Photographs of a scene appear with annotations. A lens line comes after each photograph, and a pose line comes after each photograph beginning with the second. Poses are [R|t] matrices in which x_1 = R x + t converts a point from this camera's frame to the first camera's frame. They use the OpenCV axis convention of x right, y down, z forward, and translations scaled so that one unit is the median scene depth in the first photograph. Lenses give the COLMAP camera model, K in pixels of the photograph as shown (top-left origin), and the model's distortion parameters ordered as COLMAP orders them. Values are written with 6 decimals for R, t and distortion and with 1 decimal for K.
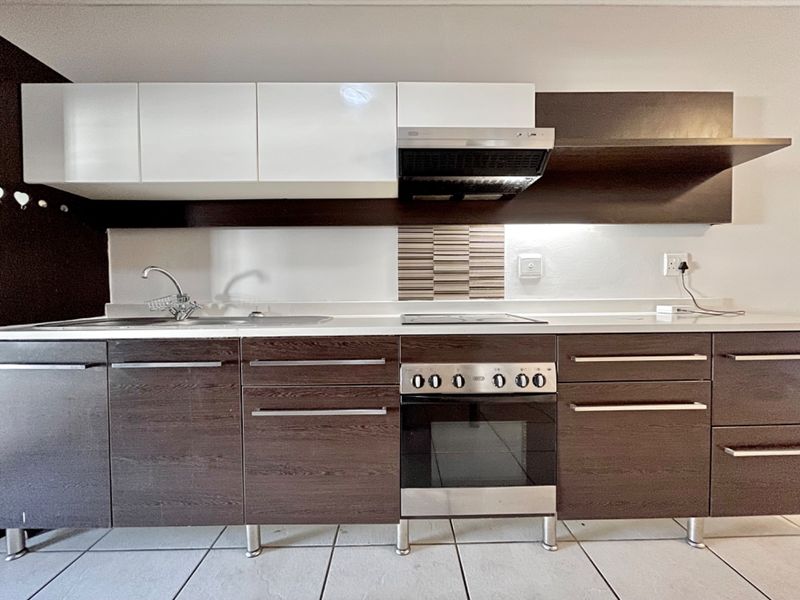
lens RADIAL K [[321.5, 0, 401.1], [0, 321.5, 301.0], [0, 0, 1]] dist [-0.001353, -0.000359]
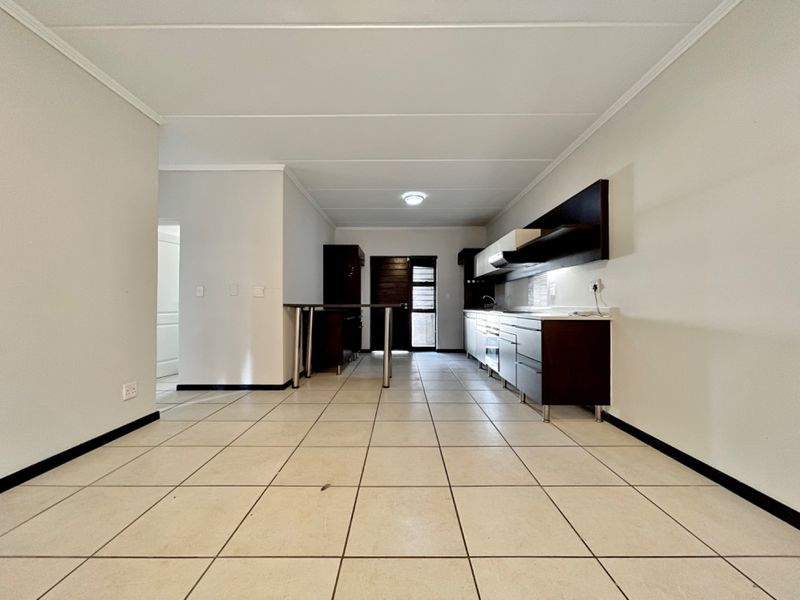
lens RADIAL K [[321.5, 0, 401.1], [0, 321.5, 301.0], [0, 0, 1]] dist [-0.001353, -0.000359]
pose [[-0.013263, -0.002600, -0.999909, 2.527410], [-0.035837, 0.999355, -0.002123, 0.000485], [0.999270, 0.035806, -0.013348, 0.041340]]
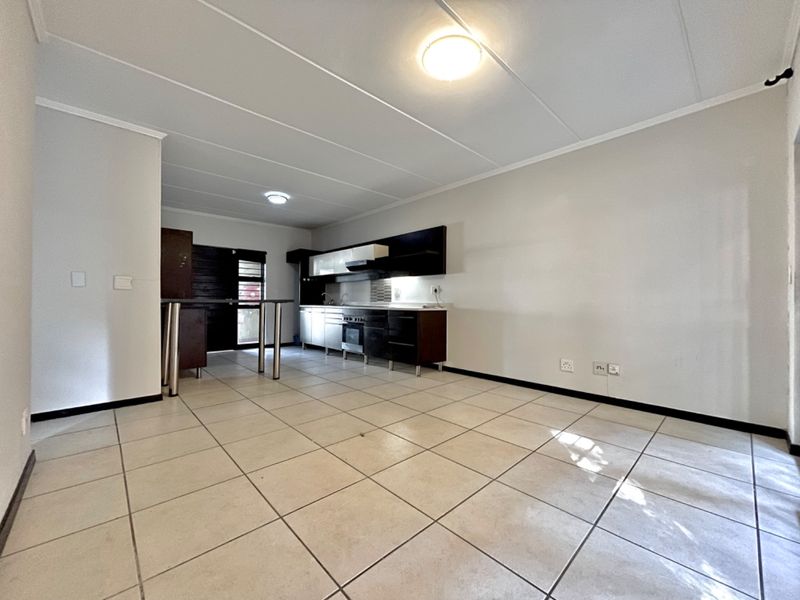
lens RADIAL K [[321.5, 0, 401.1], [0, 321.5, 301.0], [0, 0, 1]] dist [-0.001353, -0.000359]
pose [[0.676177, 0.011716, -0.736646, 2.635411], [-0.037645, 0.999117, -0.018664, 0.037954], [0.735777, 0.040351, 0.676021, -0.990006]]
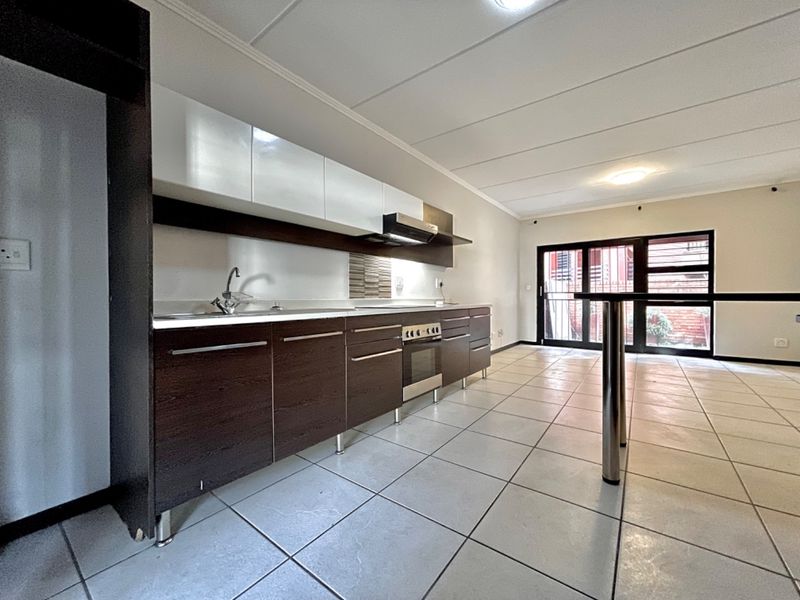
lens RADIAL K [[321.5, 0, 401.1], [0, 321.5, 301.0], [0, 0, 1]] dist [-0.001353, -0.000359]
pose [[0.614027, -0.001004, 0.789285, -1.116136], [0.024409, 0.999545, -0.017718, 0.044571], [-0.788908, 0.030145, 0.613772, -0.182441]]
